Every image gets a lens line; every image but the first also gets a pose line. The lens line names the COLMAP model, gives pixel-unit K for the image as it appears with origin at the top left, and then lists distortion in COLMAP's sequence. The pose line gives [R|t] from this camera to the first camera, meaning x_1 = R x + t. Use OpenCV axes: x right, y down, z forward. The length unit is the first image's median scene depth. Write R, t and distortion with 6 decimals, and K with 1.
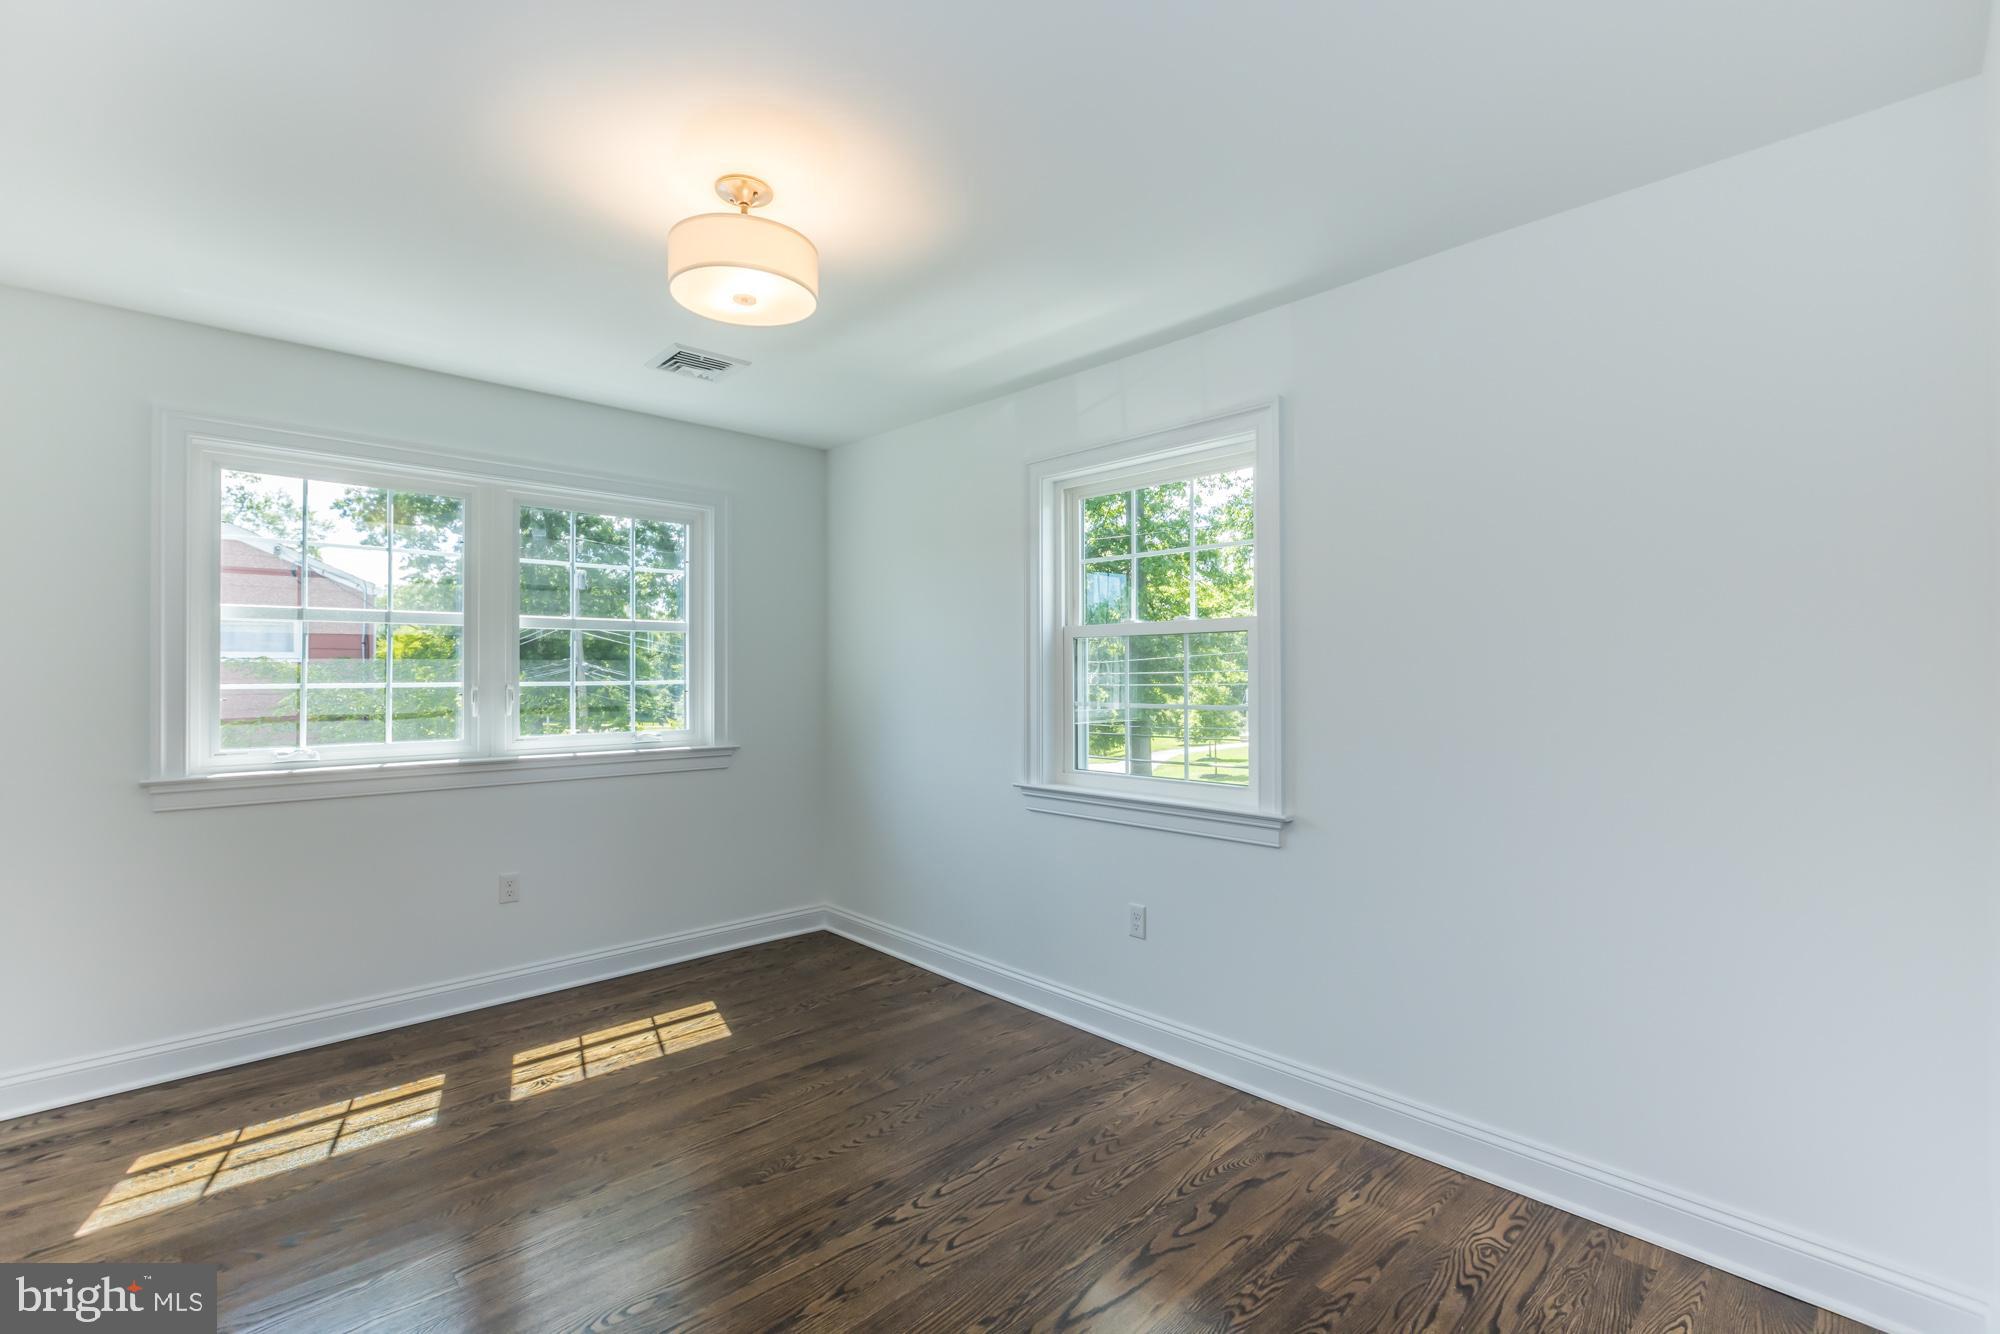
lens RADIAL K [[882.5, 0, 995.5], [0, 882.5, 667.5], [0, 0, 1]] dist [0.002801, -0.001260]
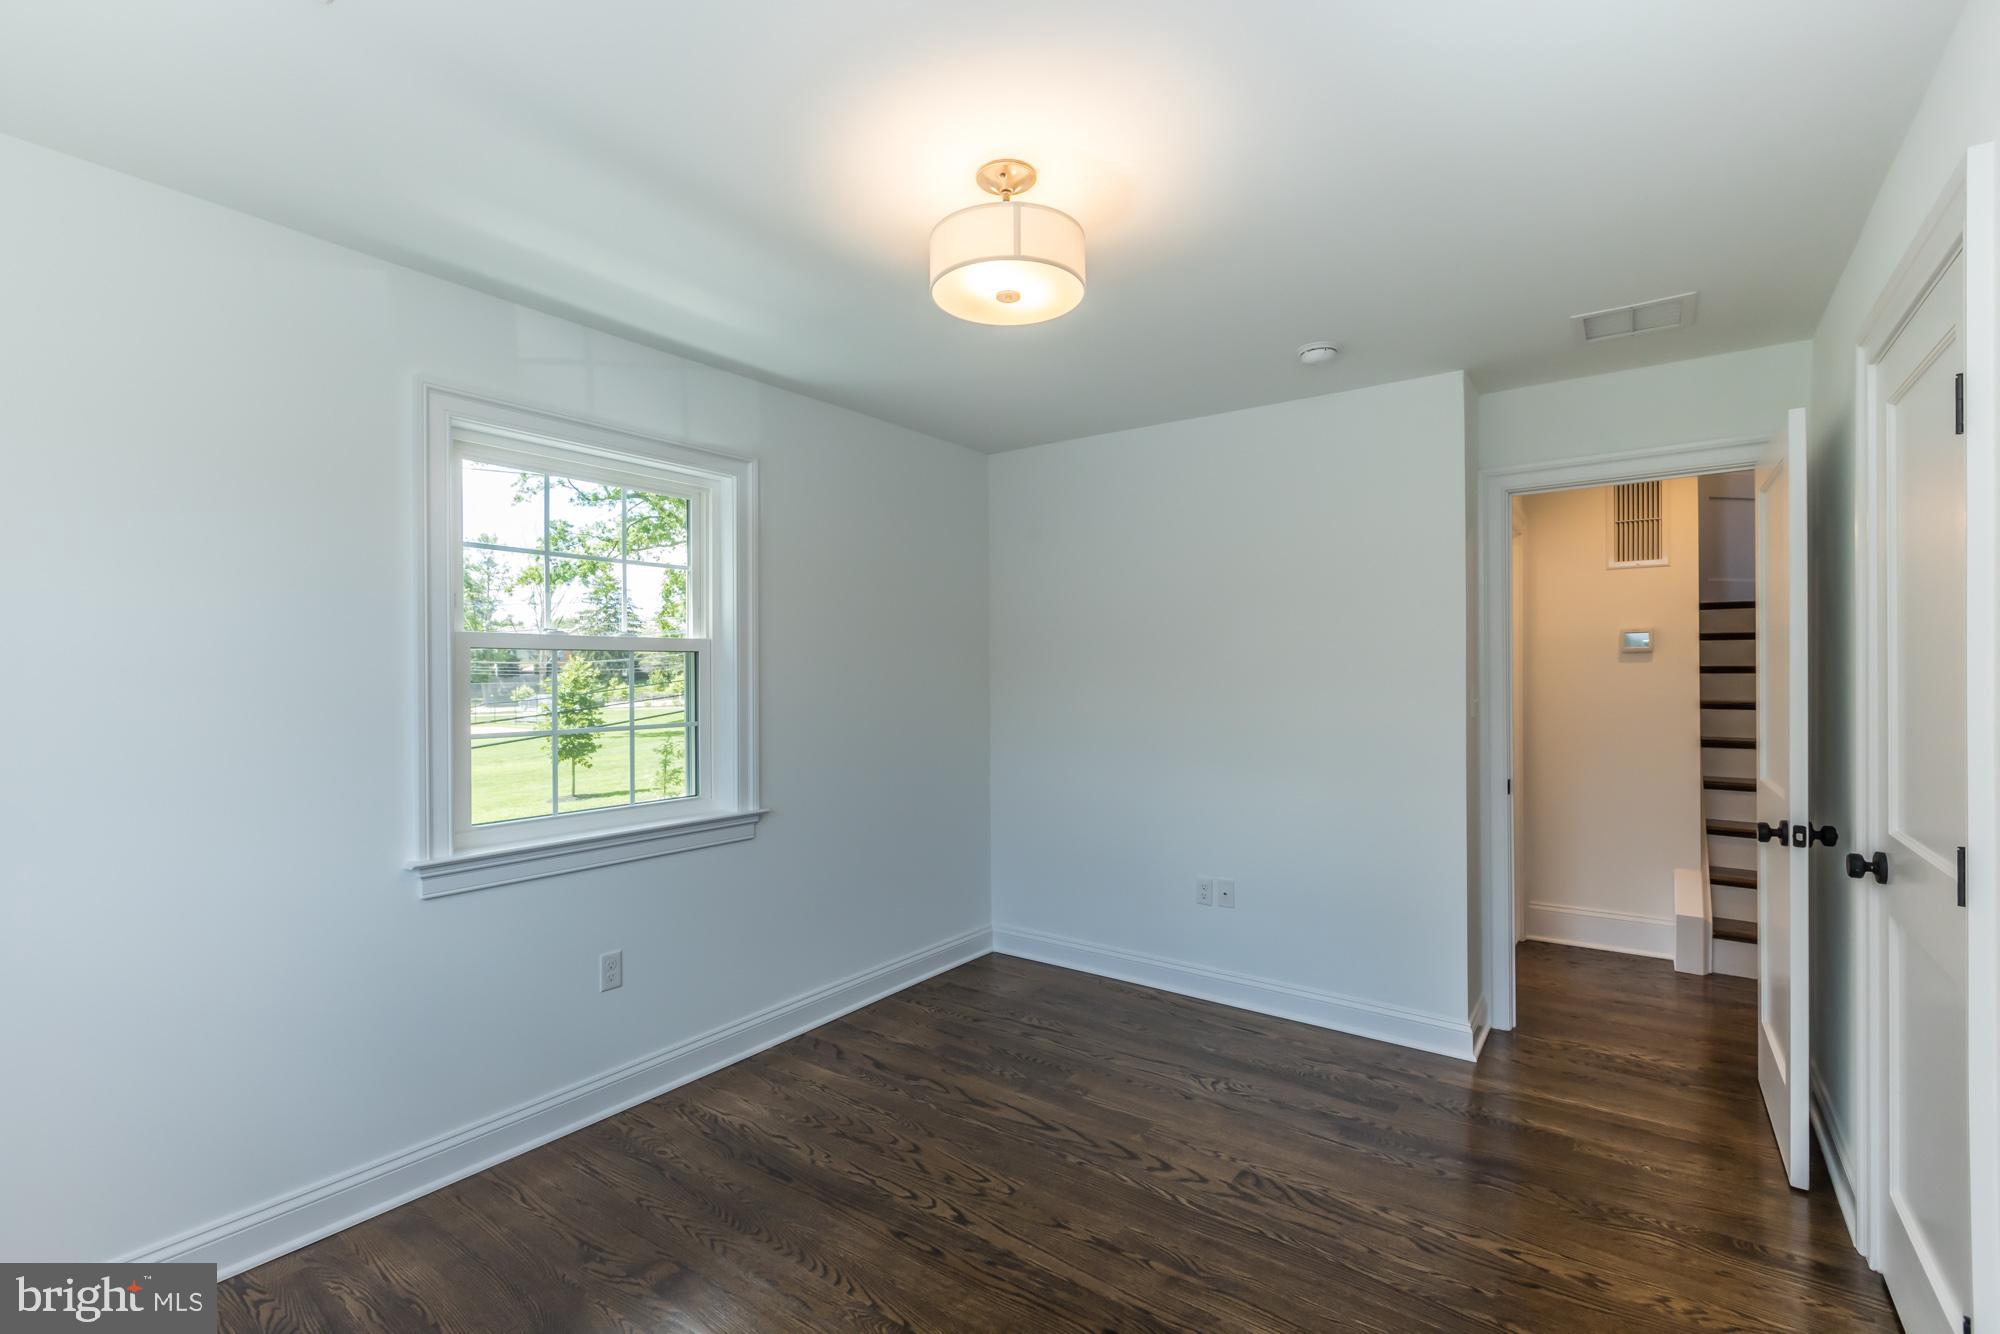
lens RADIAL K [[882.5, 0, 1004.0], [0, 882.5, 676.2], [0, 0, 1]] dist [0.002801, -0.001260]
pose [[-0.183687, 0.004181, 0.982976, -0.856232], [-0.003871, 0.999980, -0.004976, -0.007789], [-0.982977, -0.004719, -0.183667, 0.841258]]
